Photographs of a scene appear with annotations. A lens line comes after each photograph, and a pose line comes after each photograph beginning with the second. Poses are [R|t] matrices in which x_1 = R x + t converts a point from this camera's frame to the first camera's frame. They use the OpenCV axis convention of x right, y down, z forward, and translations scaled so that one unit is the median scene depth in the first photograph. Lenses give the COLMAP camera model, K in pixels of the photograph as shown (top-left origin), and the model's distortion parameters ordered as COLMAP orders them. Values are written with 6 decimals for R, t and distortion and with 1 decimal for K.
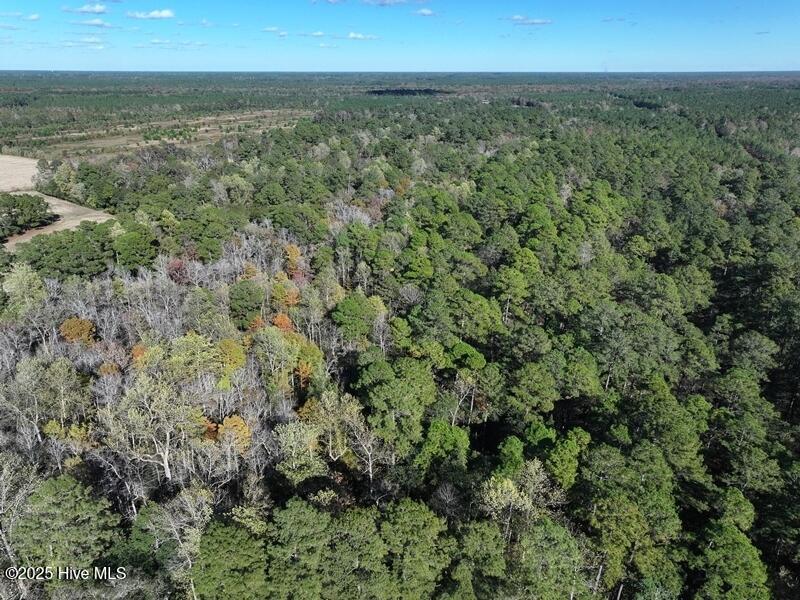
lens RADIAL K [[560.6, 0, 403.1], [0, 560.6, 297.0], [0, 0, 1]] dist [0.000505, 0.013302]
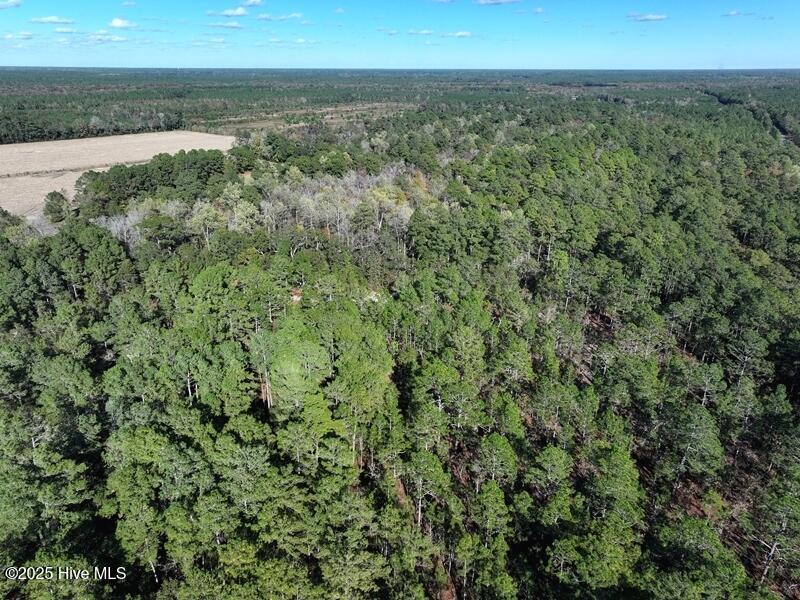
lens RADIAL K [[560.6, 0, 403.1], [0, 560.6, 297.0], [0, 0, 1]] dist [0.000505, 0.013302]
pose [[0.987175, 0.061647, -0.147256, 0.011814], [-0.060993, 0.998098, 0.008961, 0.093913], [0.147528, 0.000135, 0.989058, -0.241164]]
